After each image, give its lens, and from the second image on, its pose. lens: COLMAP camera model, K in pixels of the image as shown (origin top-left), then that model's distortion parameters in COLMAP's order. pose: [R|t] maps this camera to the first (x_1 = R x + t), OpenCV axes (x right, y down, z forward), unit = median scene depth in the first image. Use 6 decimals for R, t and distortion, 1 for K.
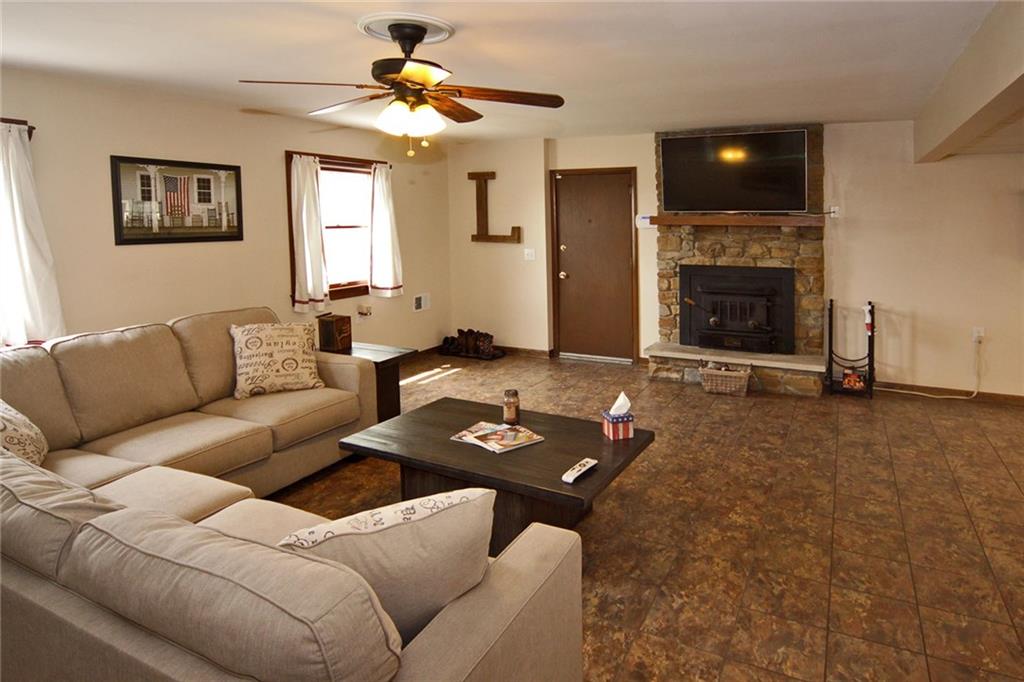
lens RADIAL K [[593.6, 0, 514.0], [0, 593.6, 341.8], [0, 0, 1]] dist [-0.007462, -0.001216]
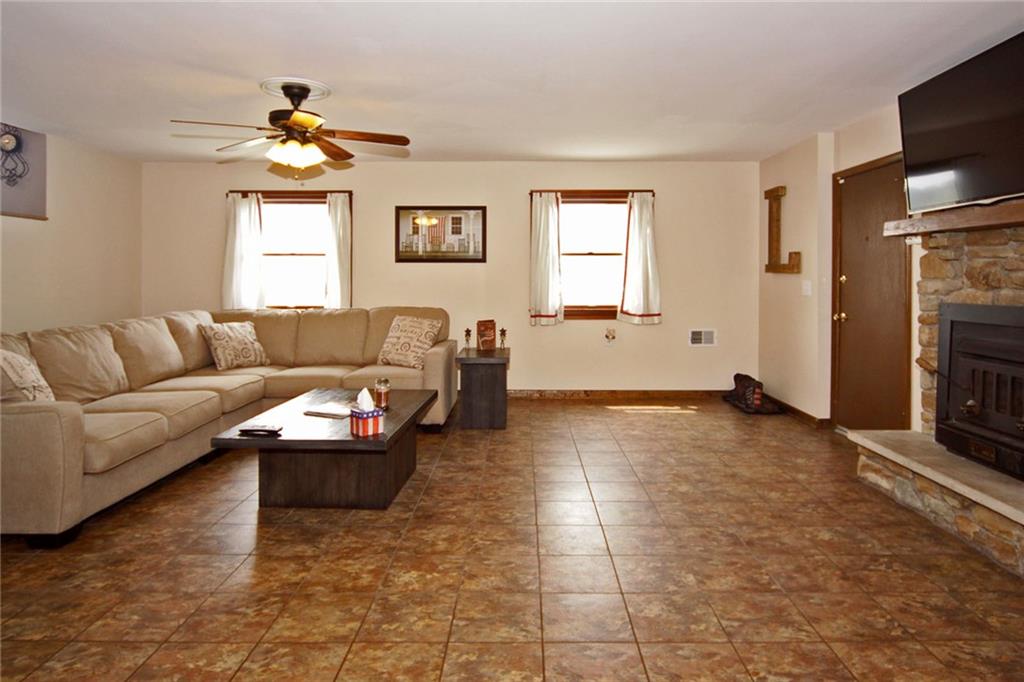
lens RADIAL K [[576.6, 0, 535.6], [0, 576.6, 368.2], [0, 0, 1]] dist [-0.011797, 0.000359]
pose [[0.482128, 0.139686, -0.864893, 0.791148], [-0.180035, 0.981935, 0.058229, -0.038357], [0.857403, 0.127637, 0.498567, 0.527748]]
